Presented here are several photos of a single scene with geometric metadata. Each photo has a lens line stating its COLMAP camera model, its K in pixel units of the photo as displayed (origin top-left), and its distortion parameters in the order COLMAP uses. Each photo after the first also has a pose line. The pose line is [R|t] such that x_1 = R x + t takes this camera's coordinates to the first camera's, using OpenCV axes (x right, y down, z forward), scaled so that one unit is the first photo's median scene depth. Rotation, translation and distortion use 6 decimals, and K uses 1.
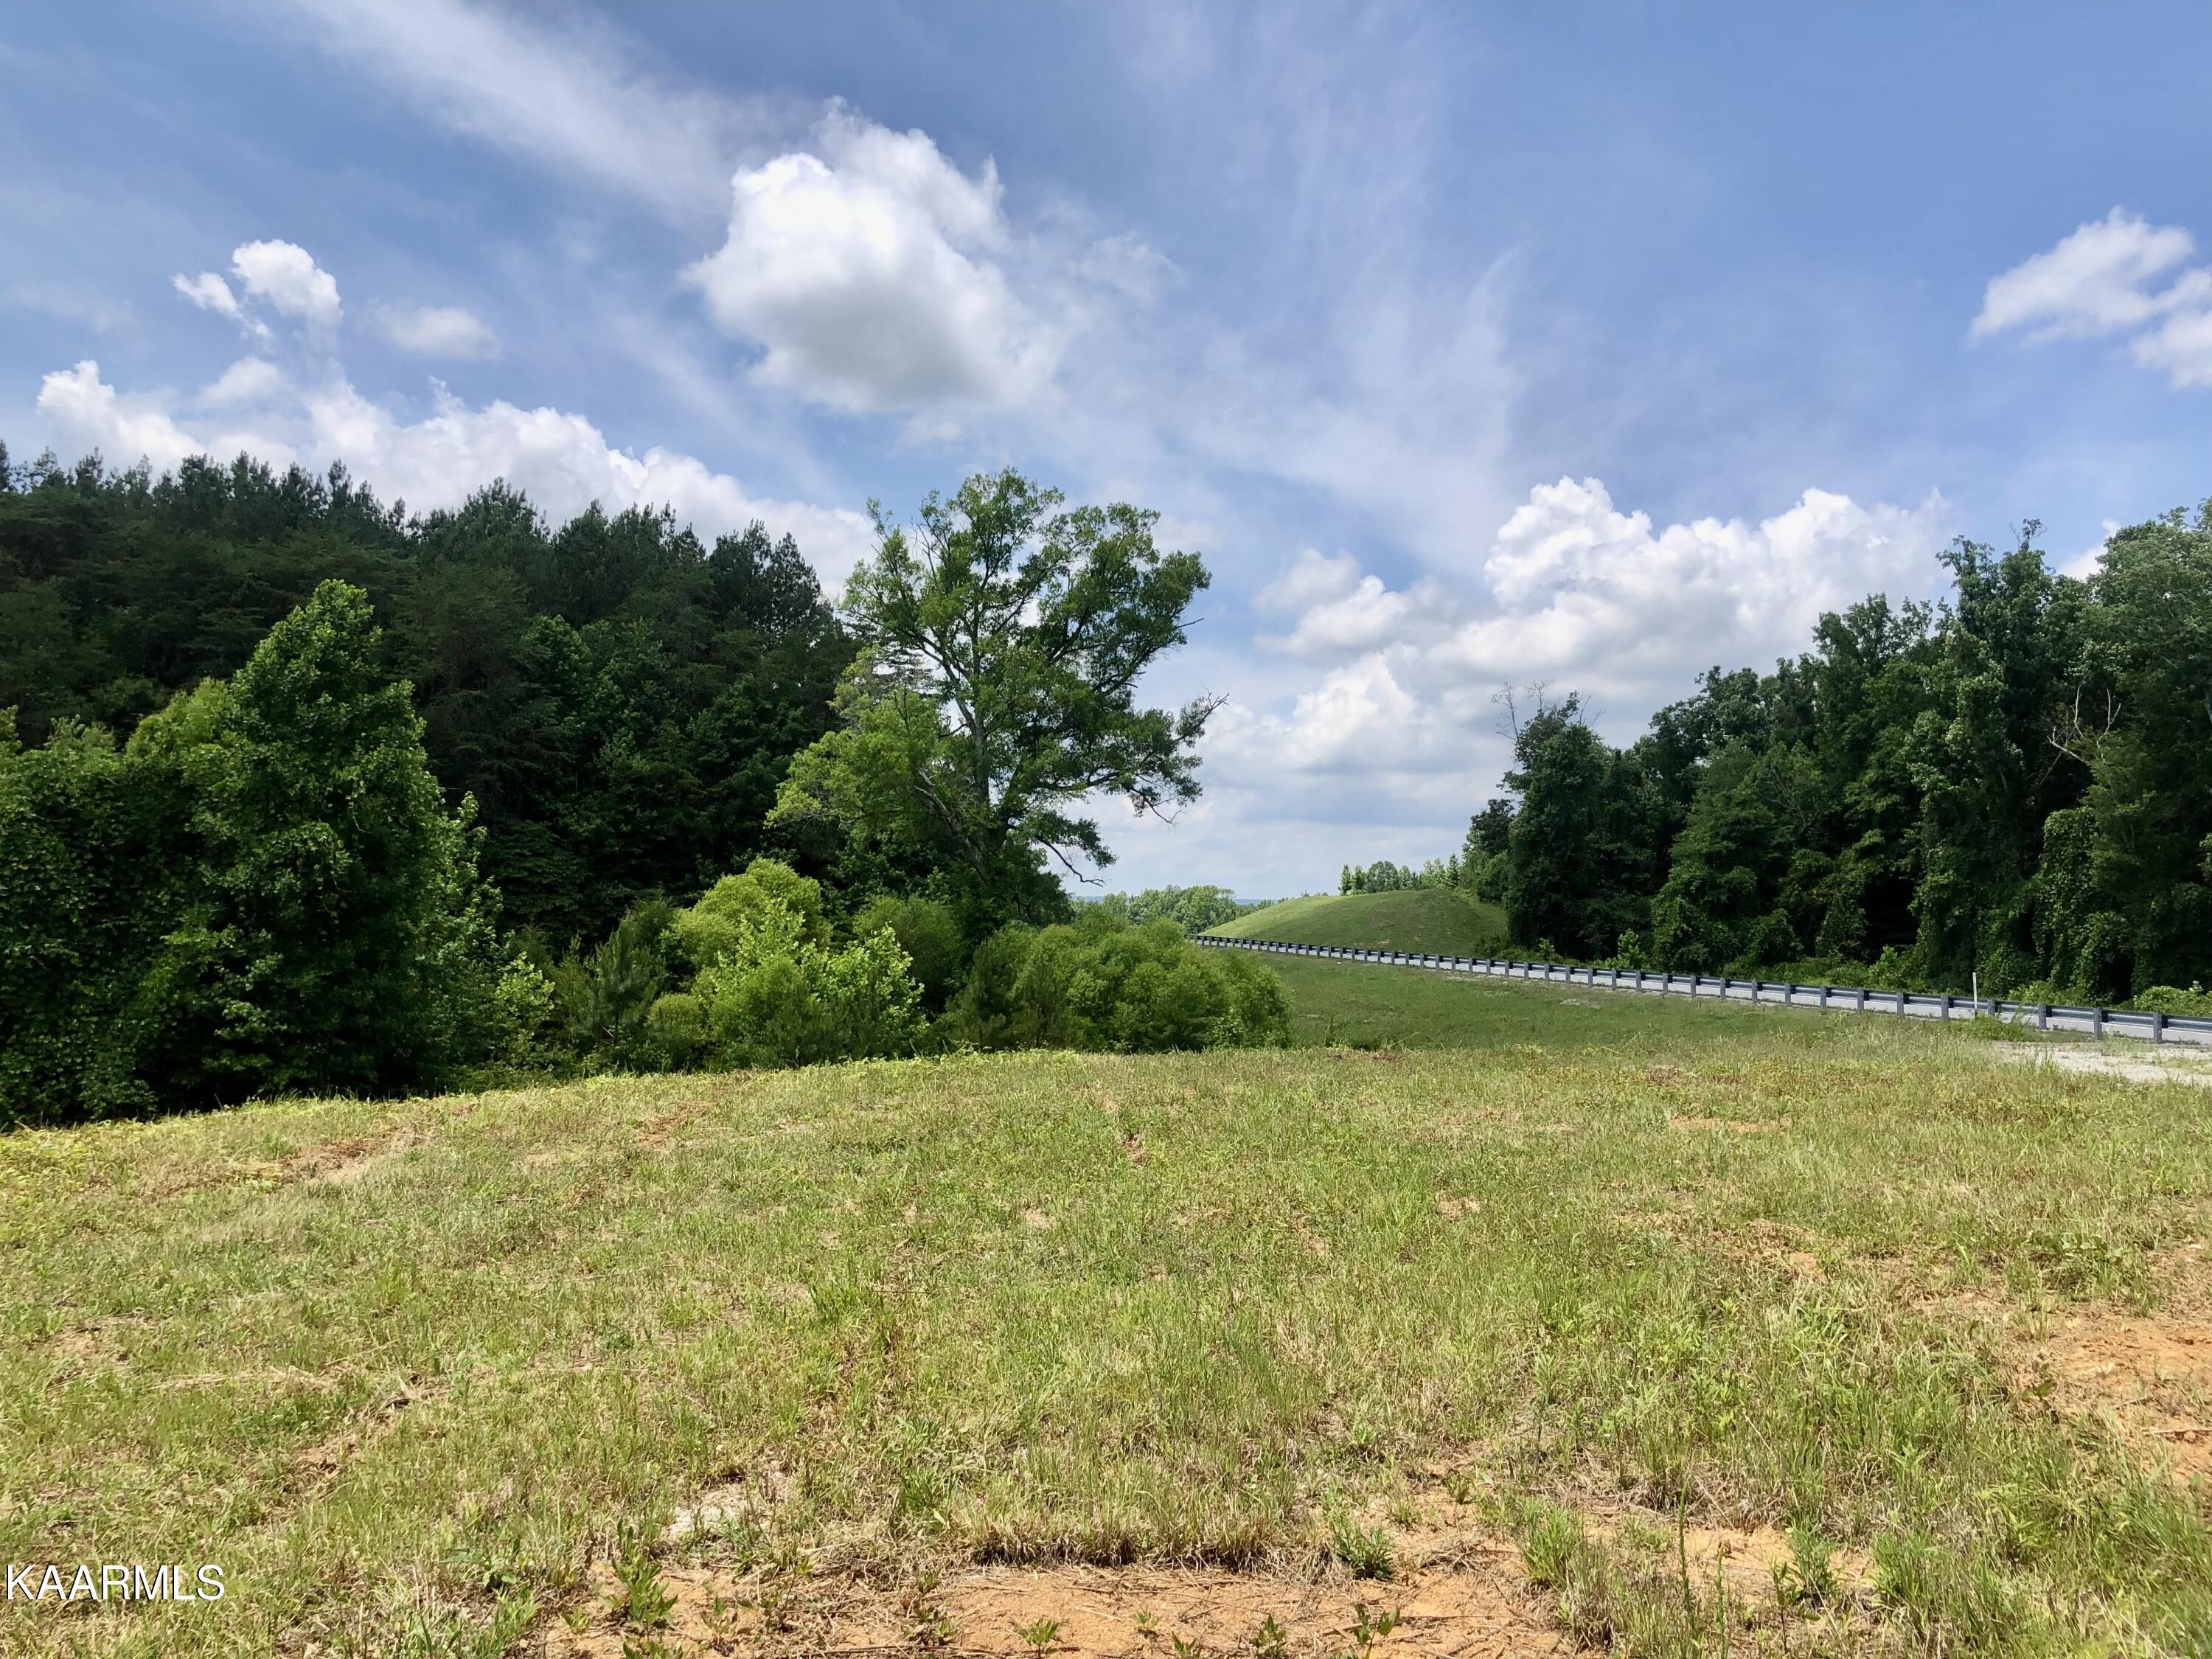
lens RADIAL K [[1765.4, 0, 1110.1], [0, 1765.4, 830.6], [0, 0, 1]] dist [0.024833, -0.044614]
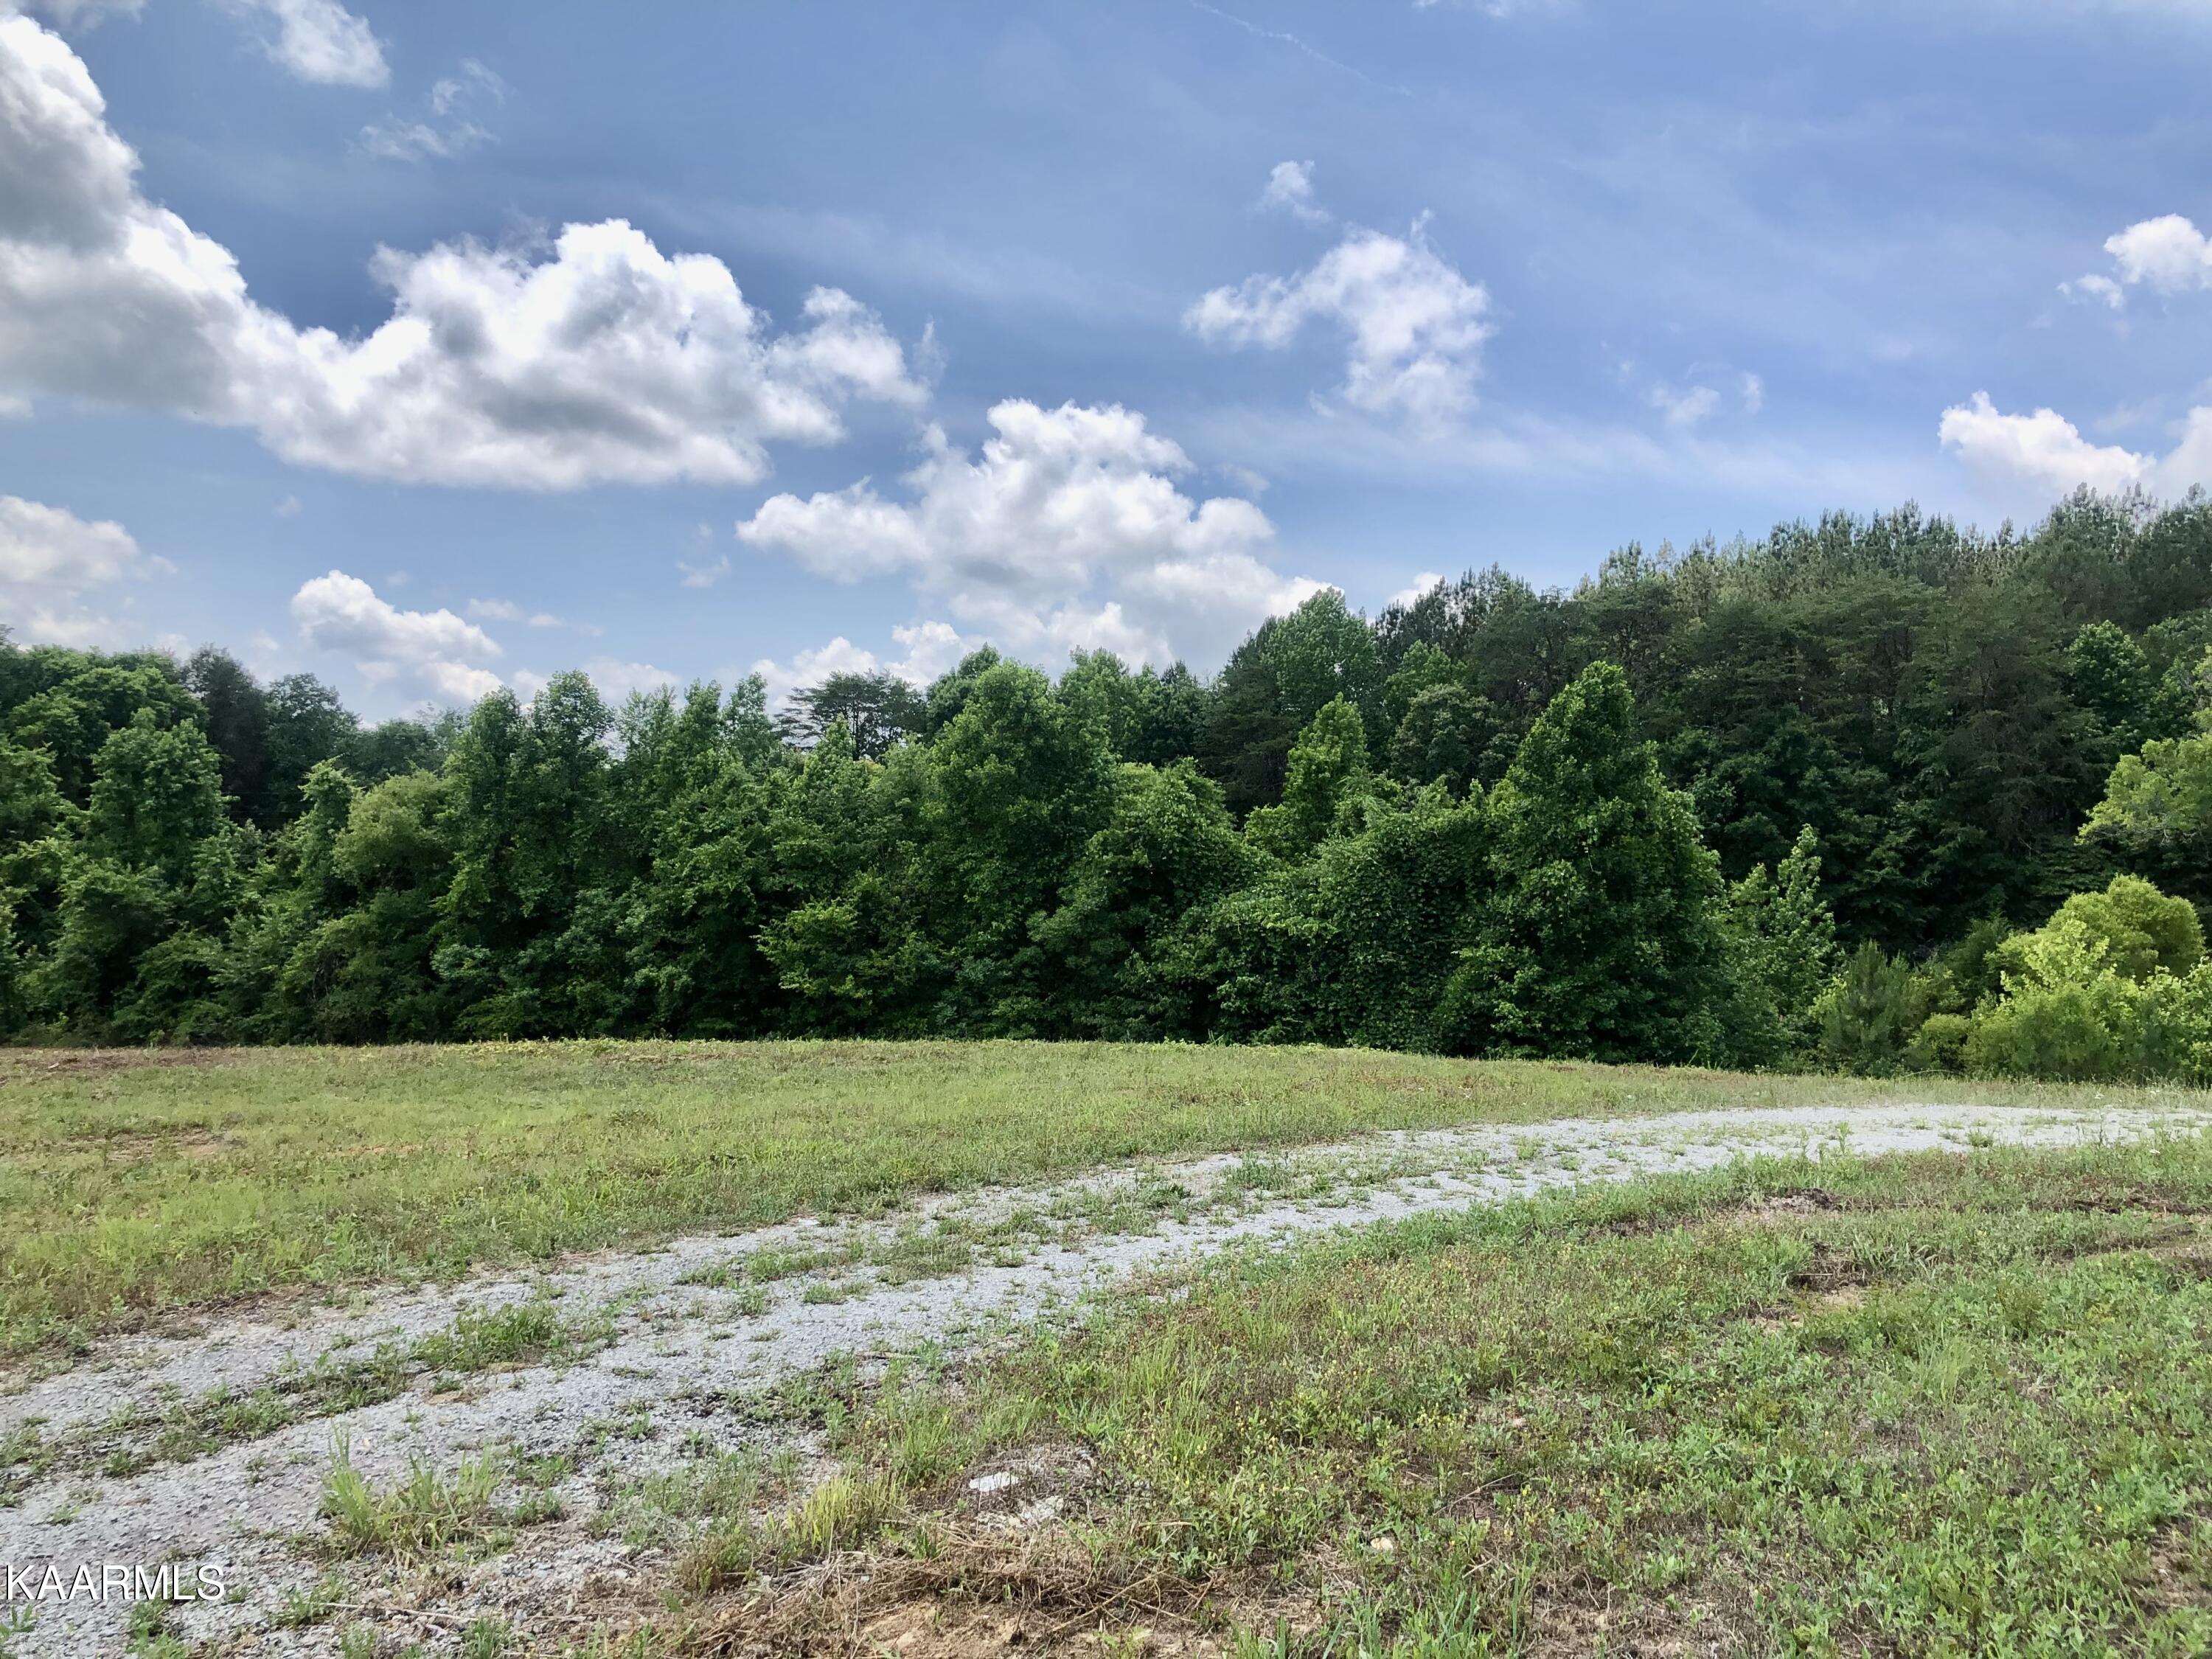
lens RADIAL K [[1765.4, 0, 1125.0], [0, 1765.4, 808.8], [0, 0, 1]] dist [0.024833, -0.044614]
pose [[0.572655, -0.054036, -0.818014, 0.368048], [0.036036, 0.998520, -0.040733, -0.000672], [0.819004, -0.006152, 0.573754, 0.048137]]
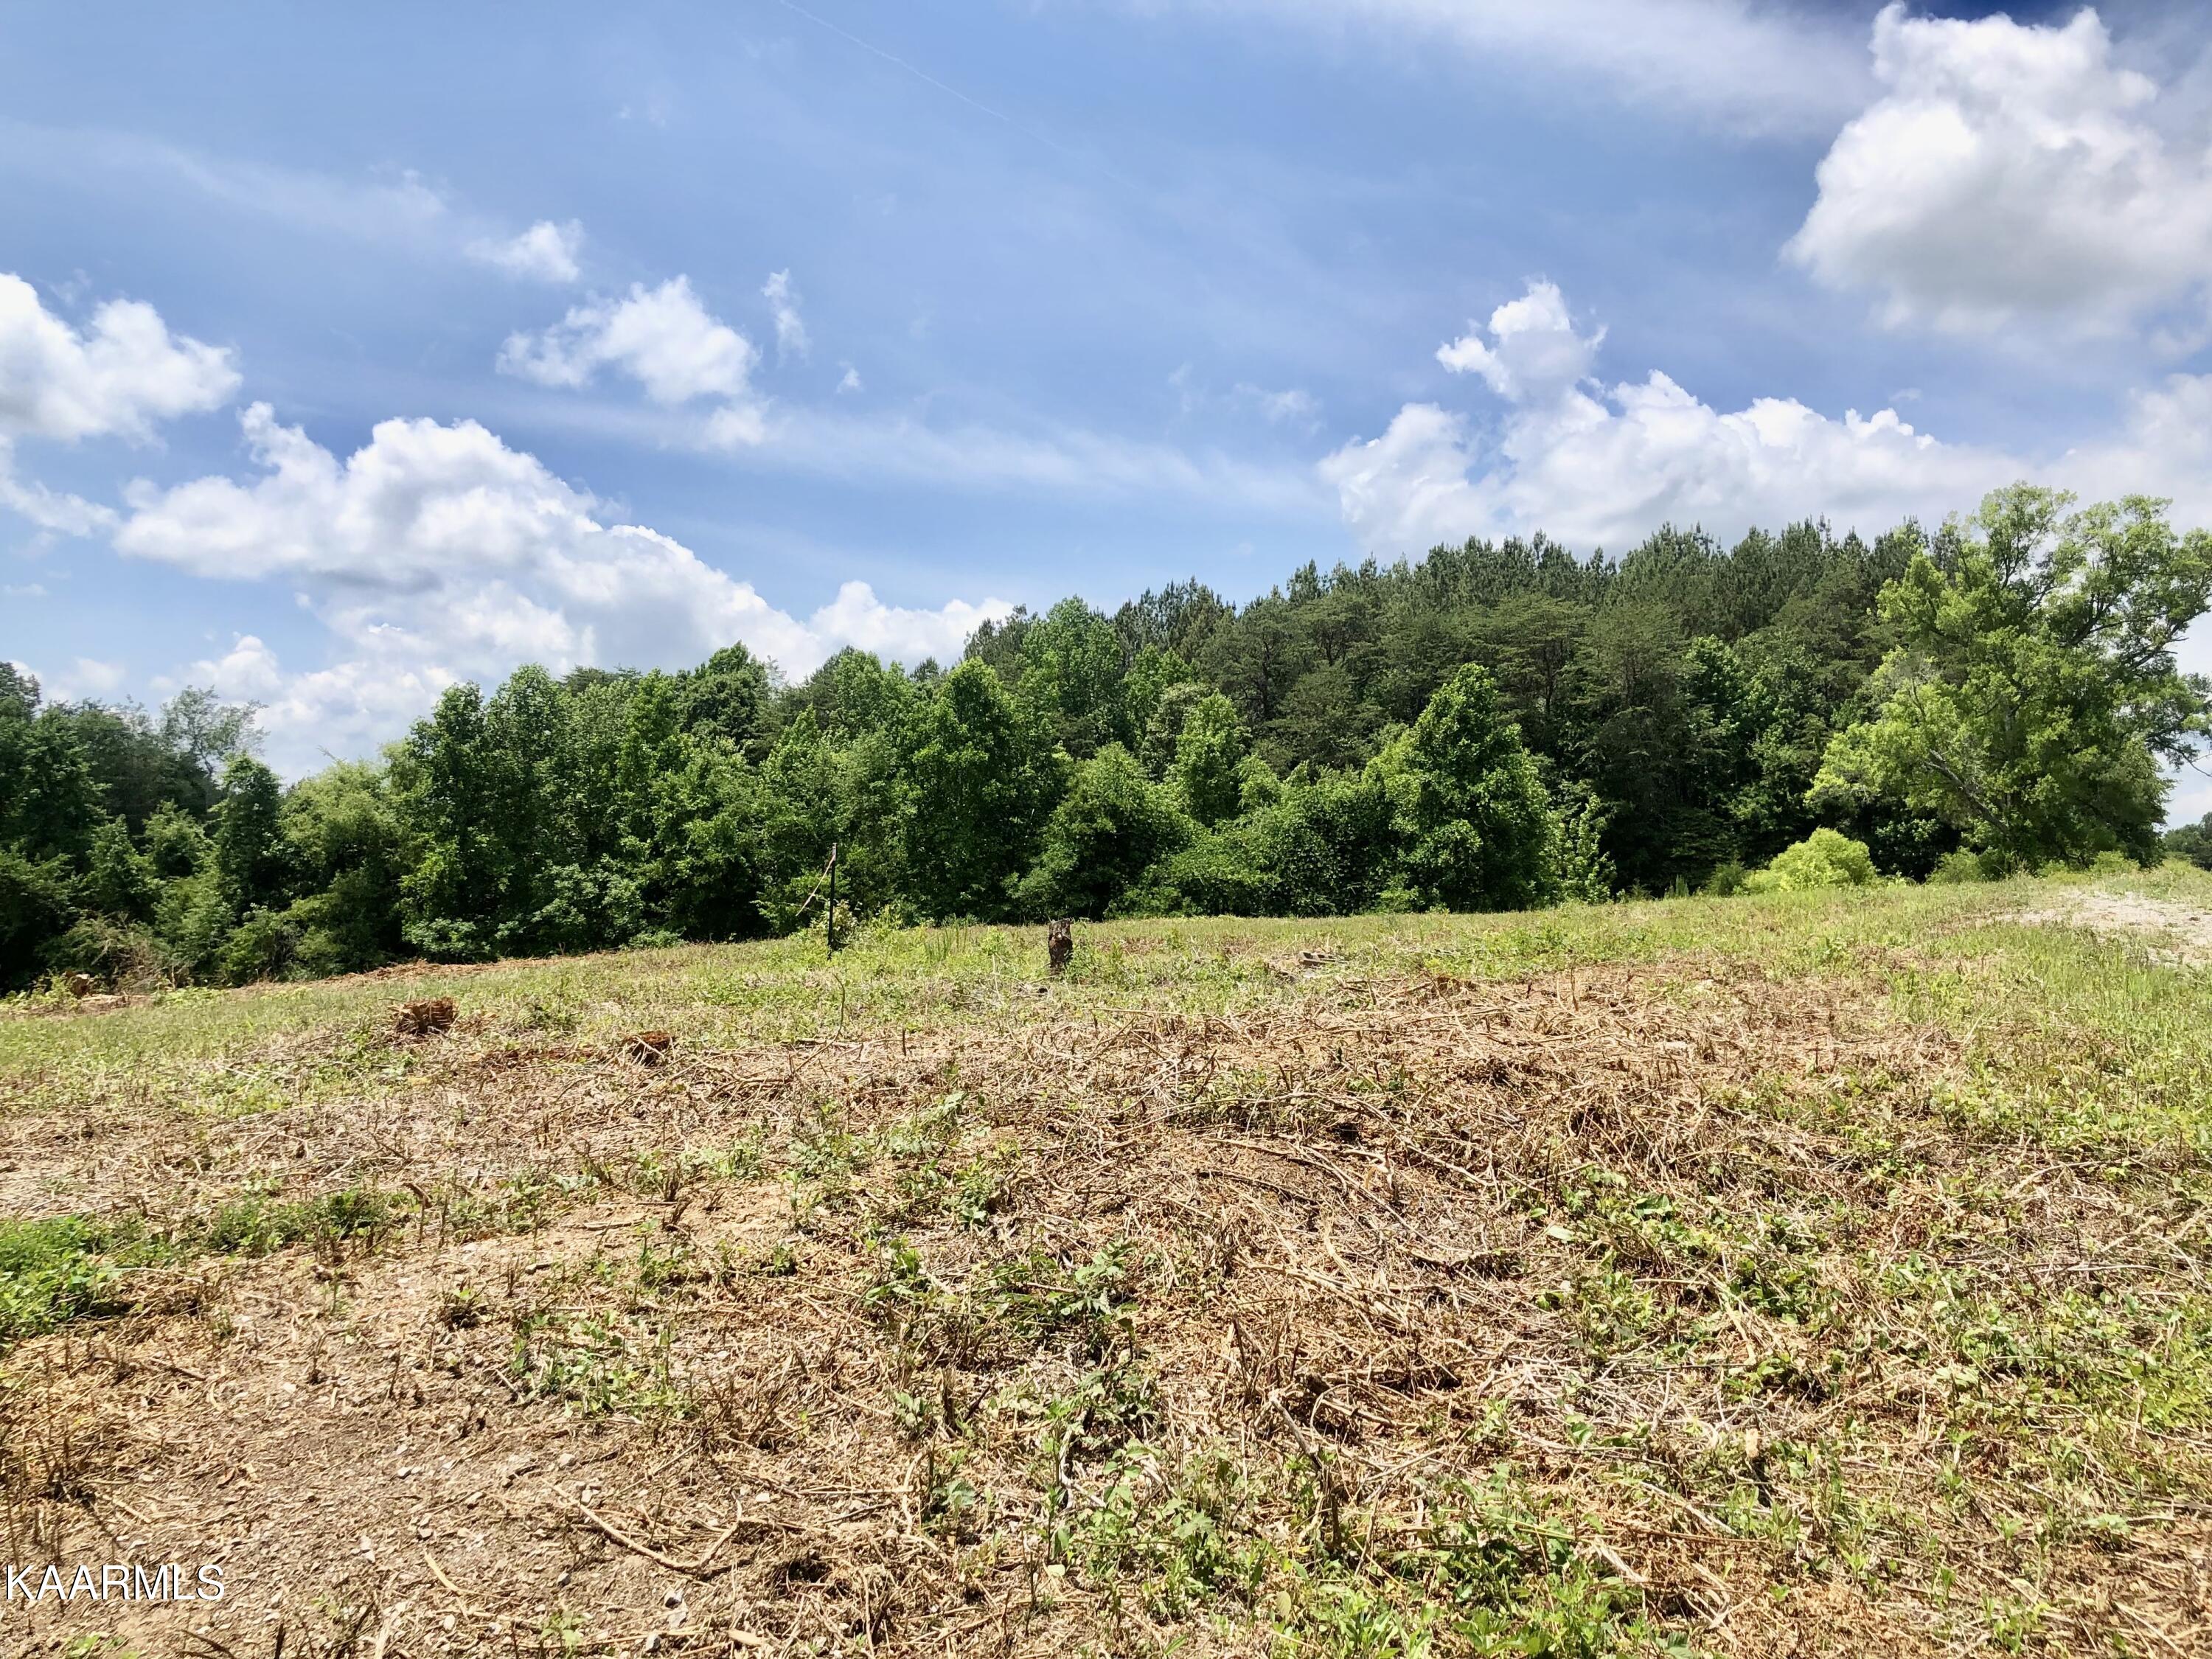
lens RADIAL K [[1765.4, 0, 1112.8], [0, 1765.4, 804.2], [0, 0, 1]] dist [0.024833, -0.044614]
pose [[0.763918, -0.062174, -0.642311, 0.315251], [0.056069, 0.997979, -0.029918, 0.011022], [0.642873, -0.013159, 0.765860, -0.390031]]
